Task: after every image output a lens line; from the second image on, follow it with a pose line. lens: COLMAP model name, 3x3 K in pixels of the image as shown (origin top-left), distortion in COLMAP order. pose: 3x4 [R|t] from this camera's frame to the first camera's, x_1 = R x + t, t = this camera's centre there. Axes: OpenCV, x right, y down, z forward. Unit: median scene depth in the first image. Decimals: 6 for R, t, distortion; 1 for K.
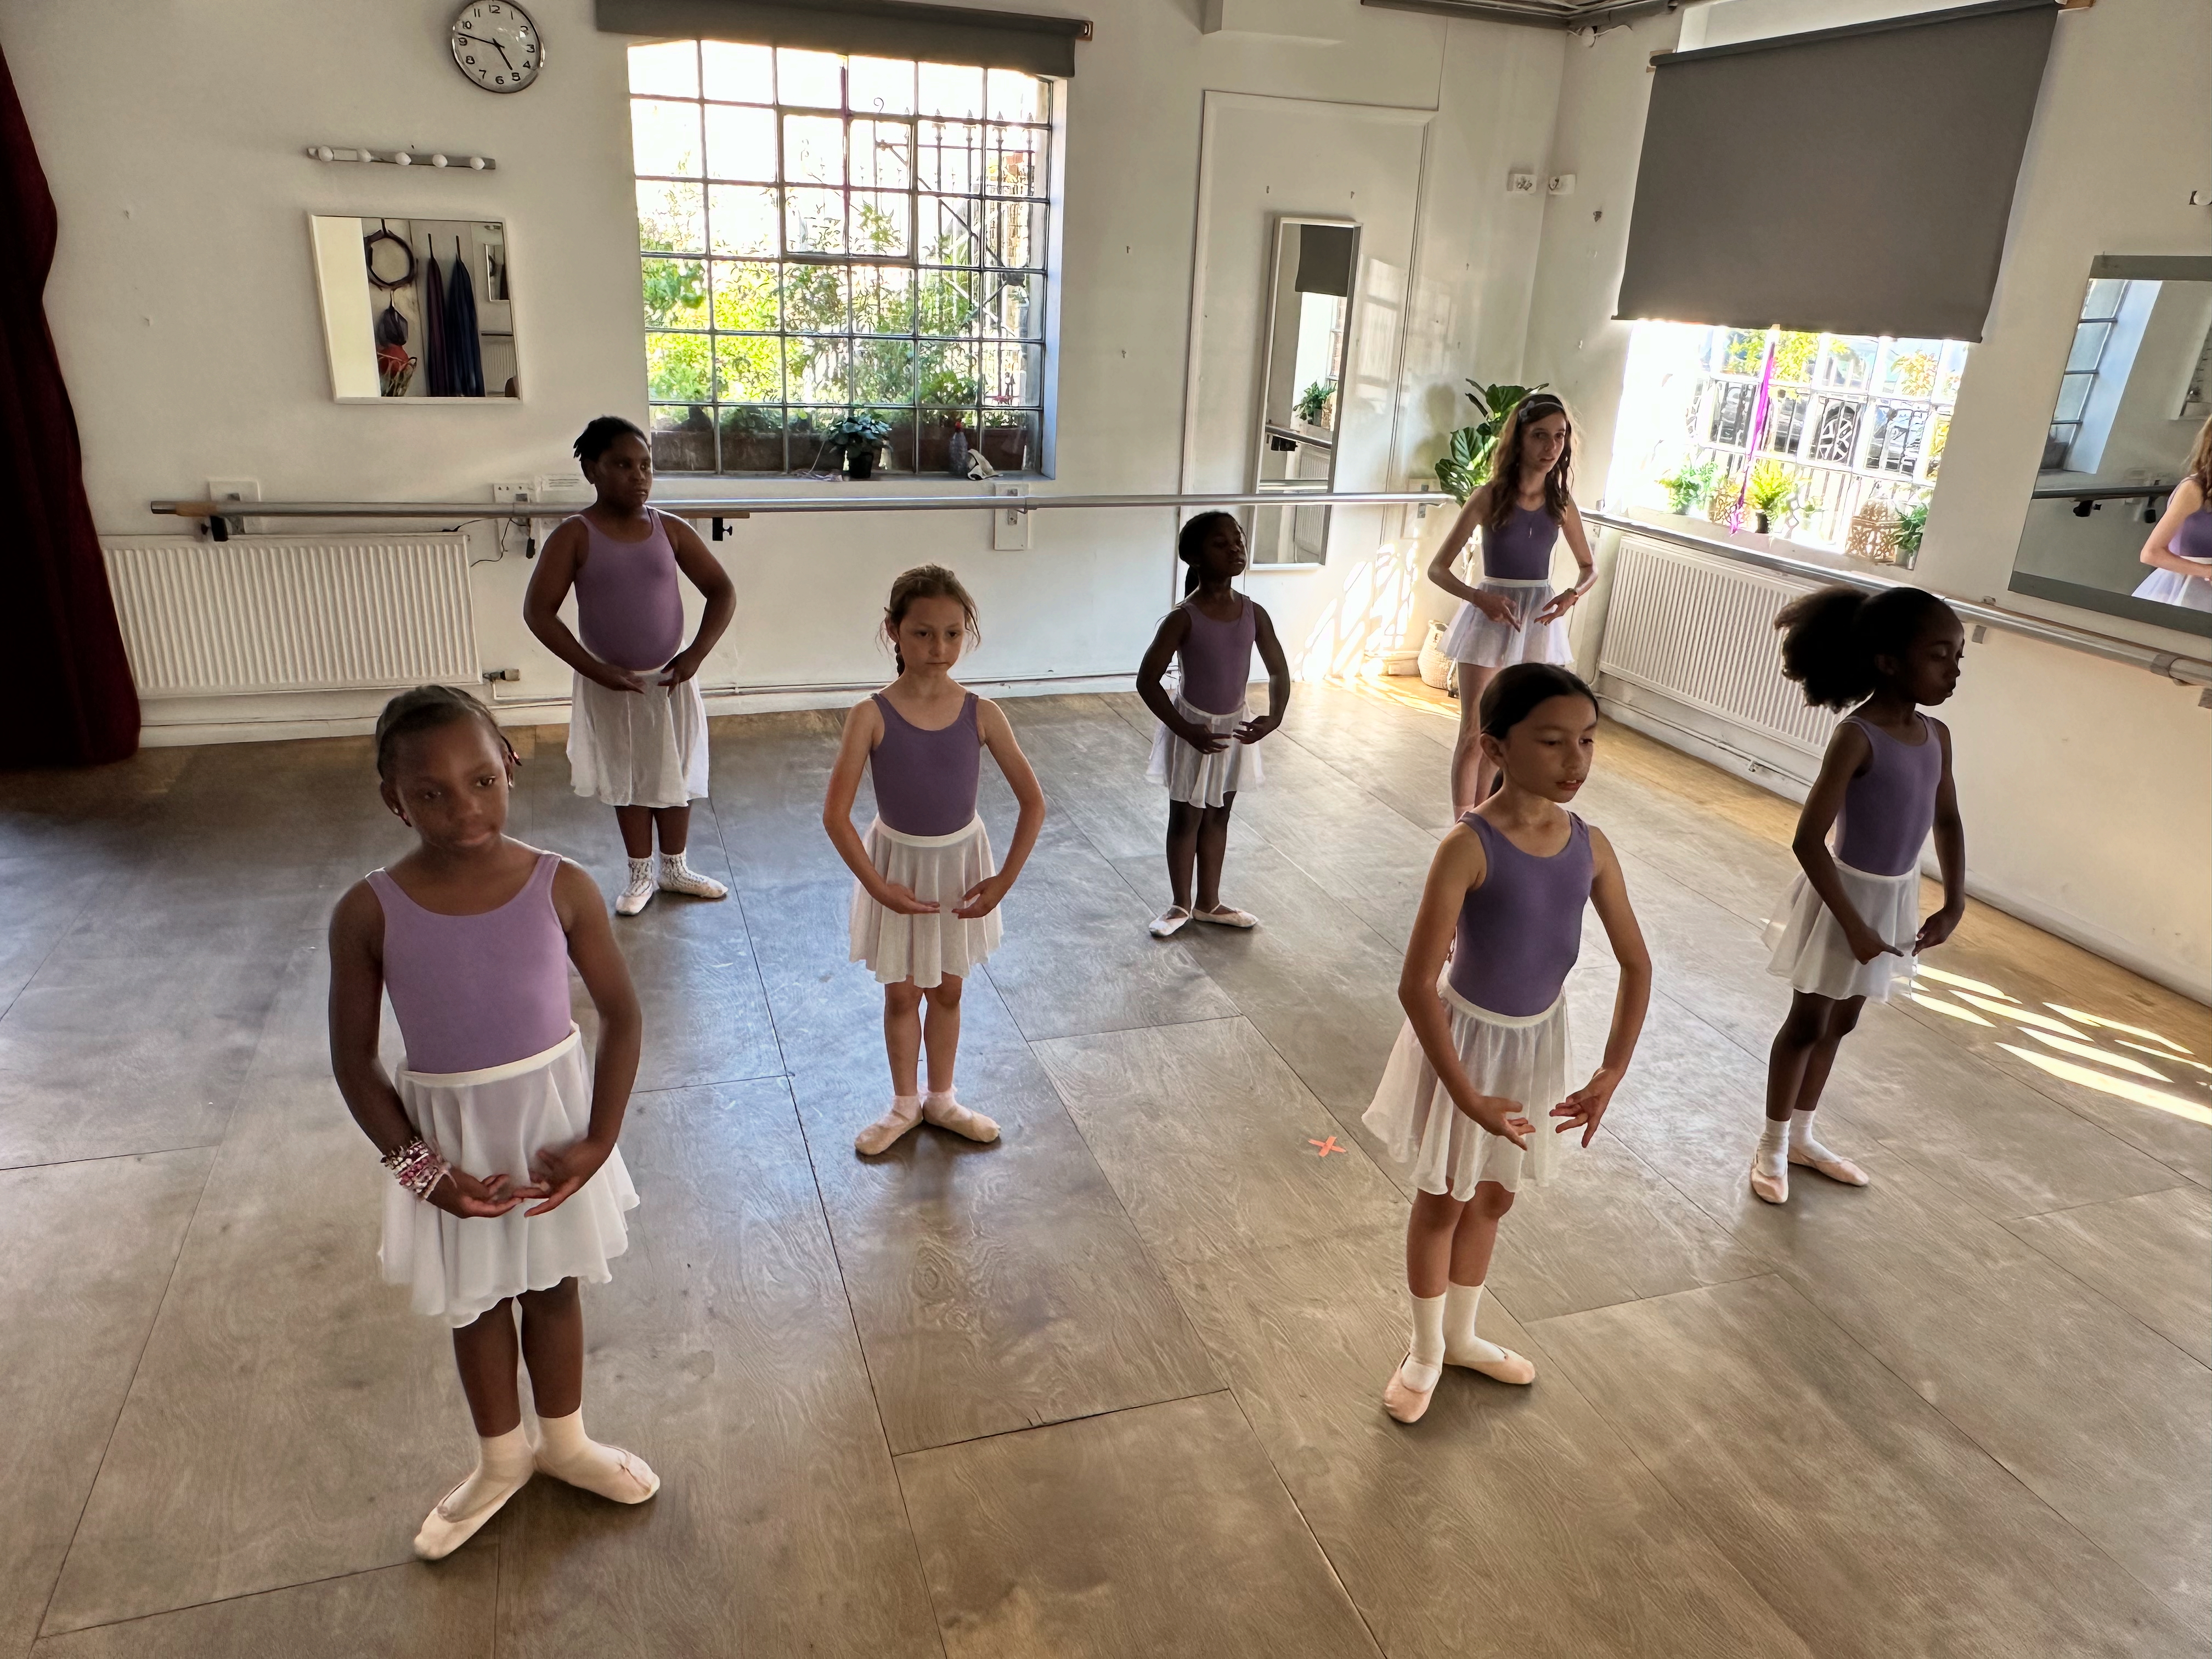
lens RADIAL K [[1491.4, 0, 1097.0], [0, 1491.4, 846.0], [0, 0, 1]] dist [0.001791, -0.006298]
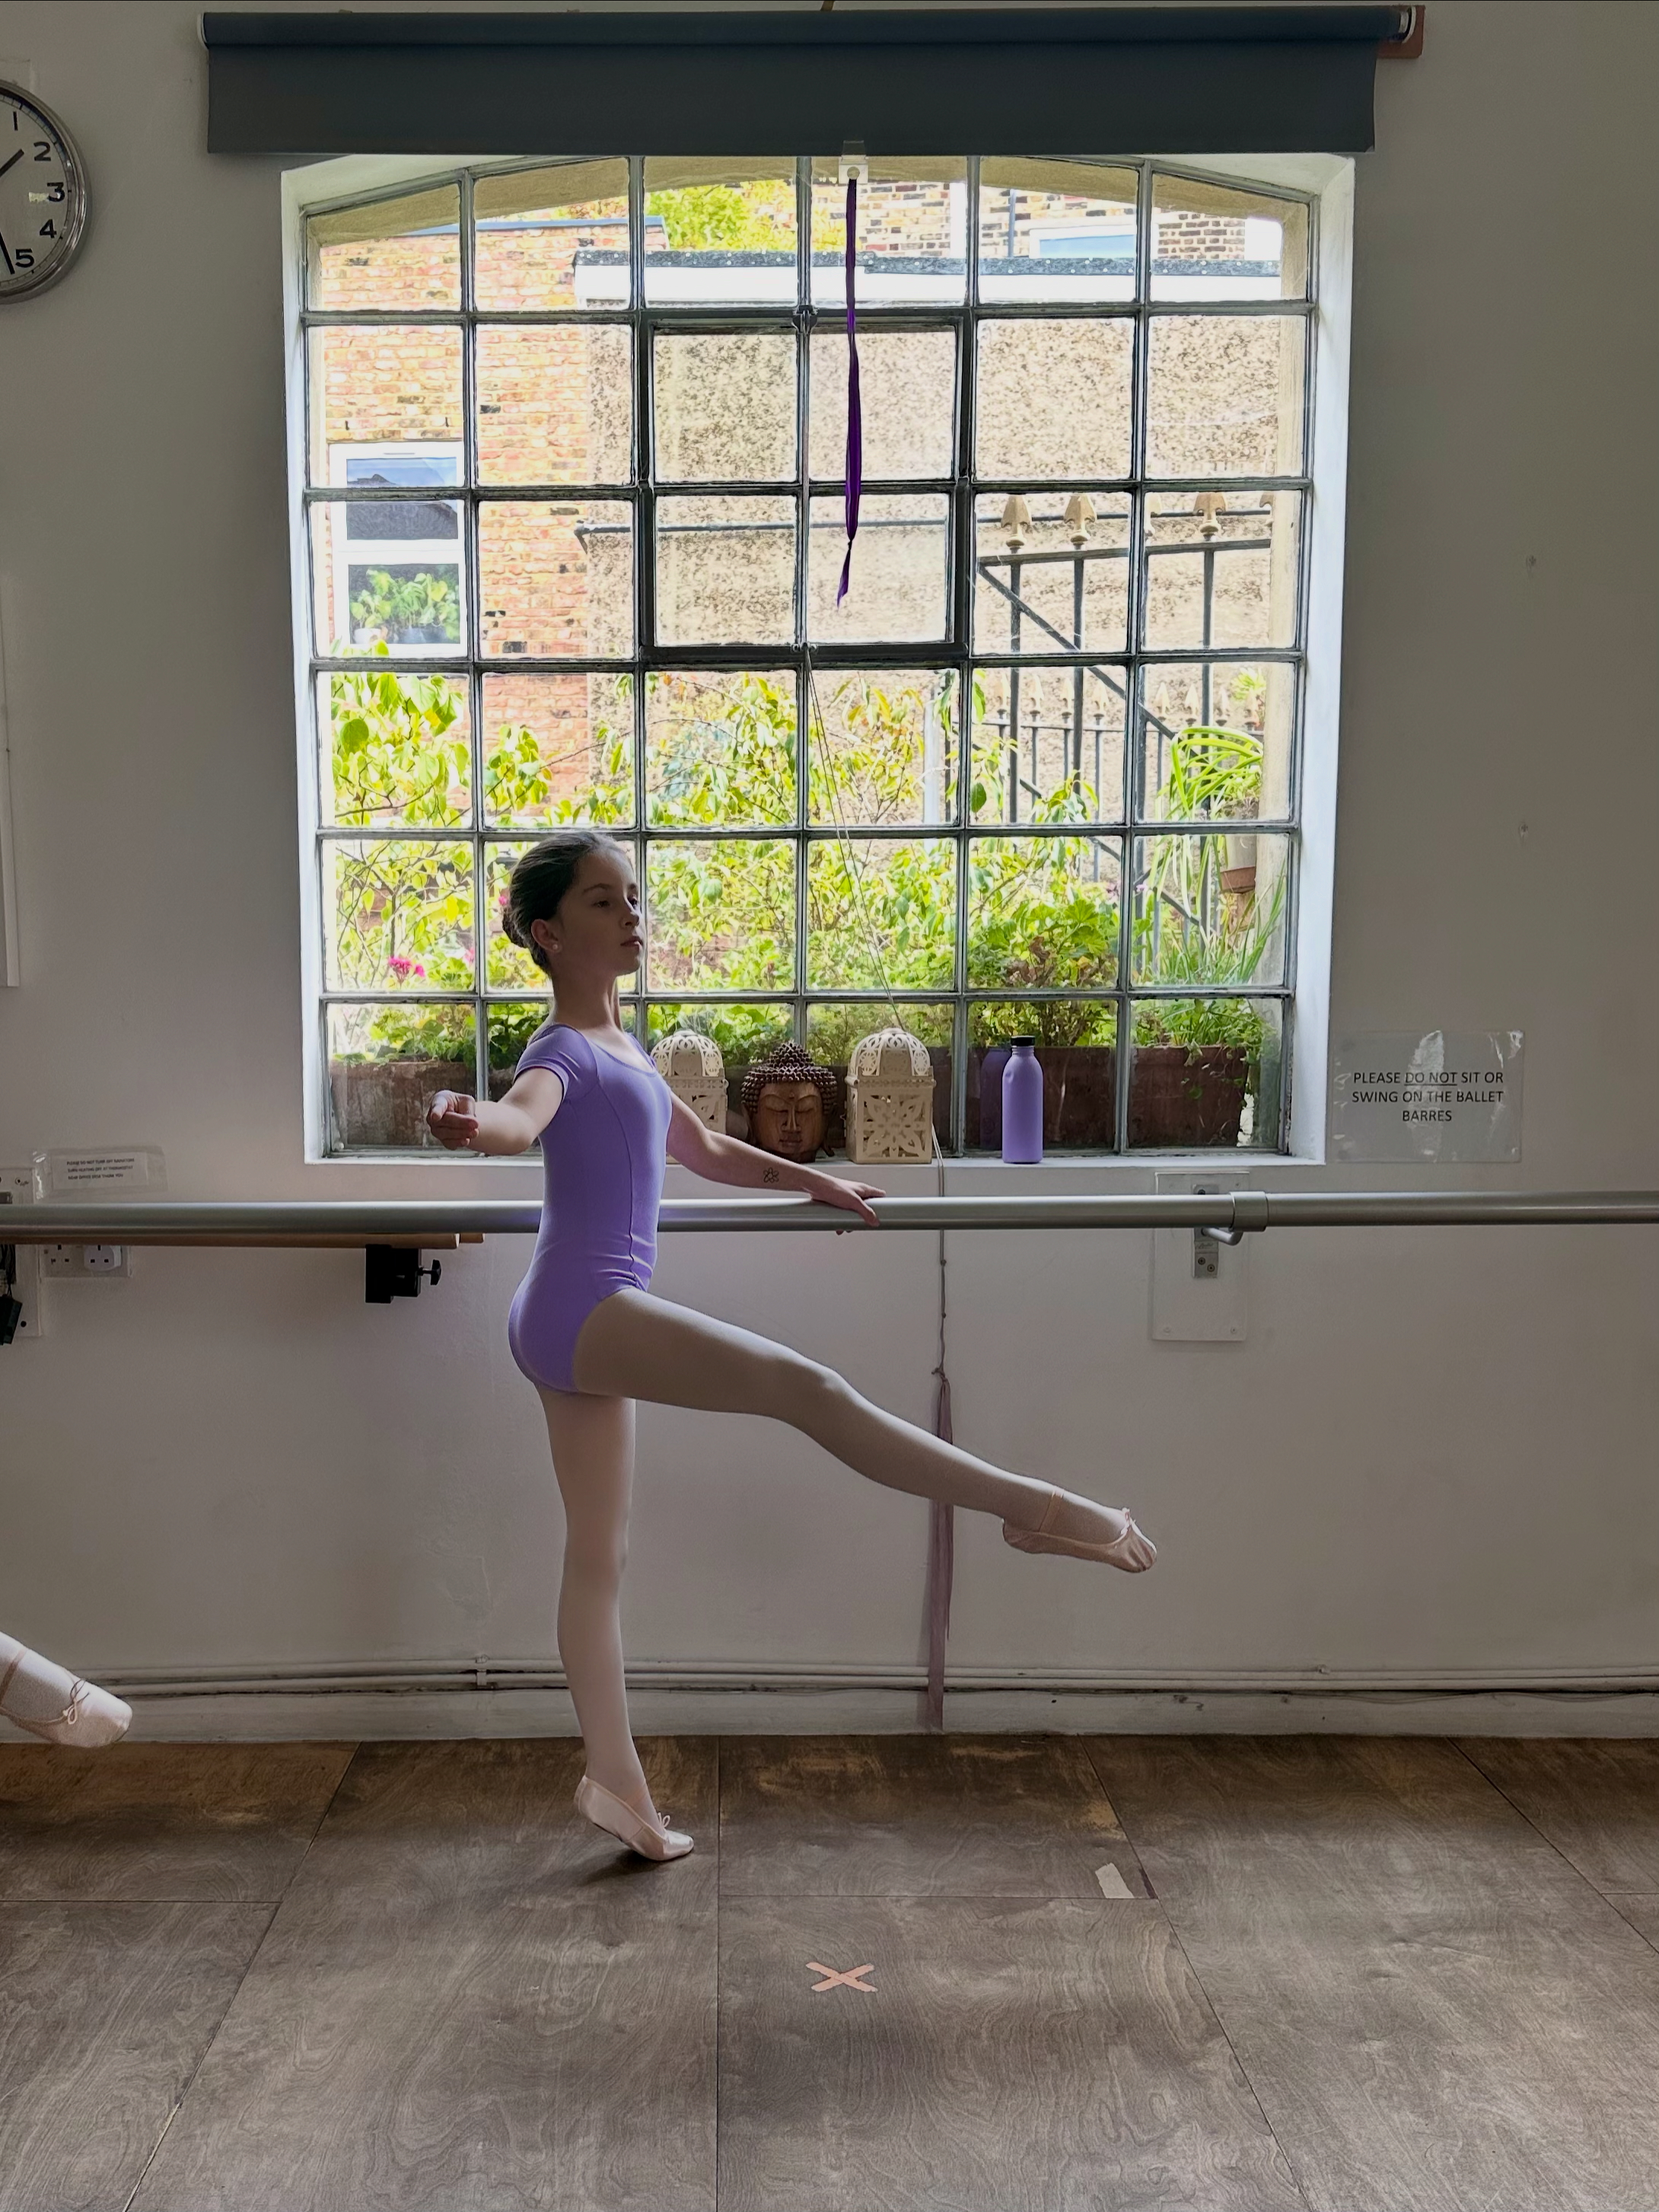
lens RADIAL K [[2137.9, 0, 651.6], [0, 2137.9, 1229.5], [0, 0, 1]] dist [0.054696, 0.000000]
pose [[0.935990, -0.013153, -0.351781, 0.004254], [-0.084209, 0.961923, -0.260023, -0.090285], [0.341806, 0.273002, 0.899243, 0.564223]]
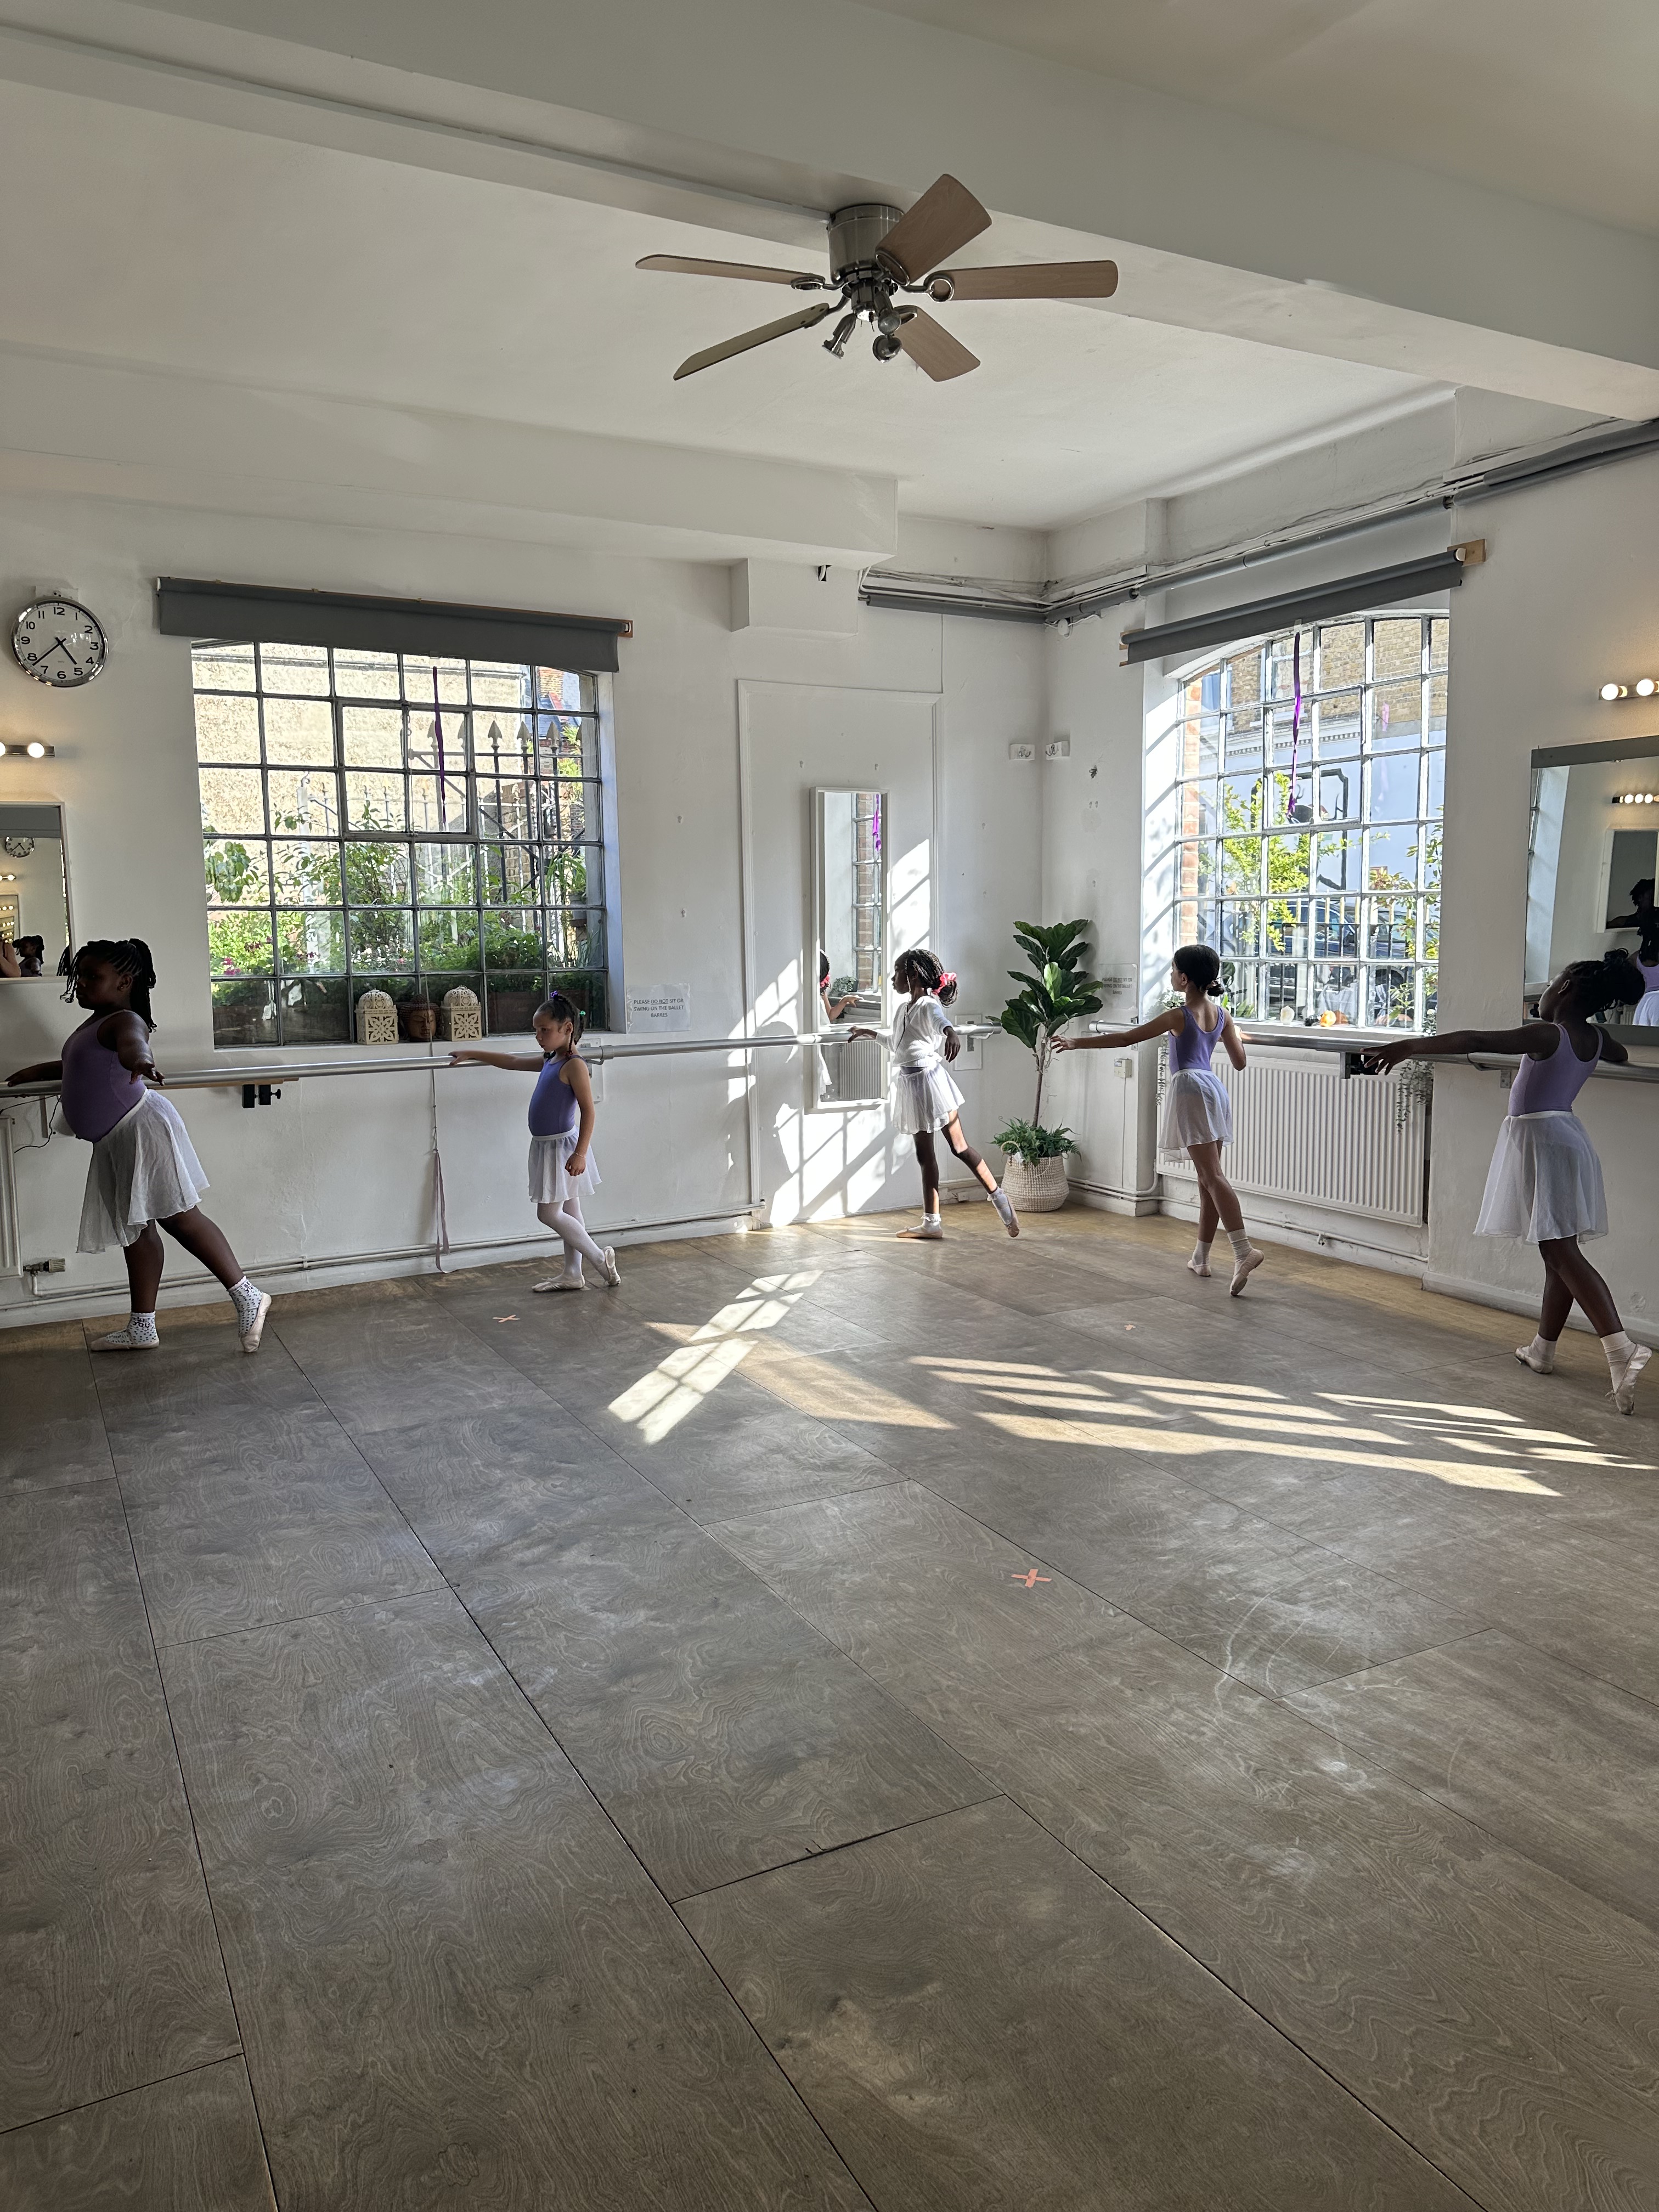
lens RADIAL K [[1543.1, 0, 839.3], [0, 1543.1, 1093.9], [0, 0, 1]] dist [0.052630, -0.060877]
pose [[0.983731, -0.075926, 0.162815, -0.071167], [0.114307, 0.963711, -0.241237, 0.081250], [-0.138590, 0.255924, 0.956711, -0.023274]]
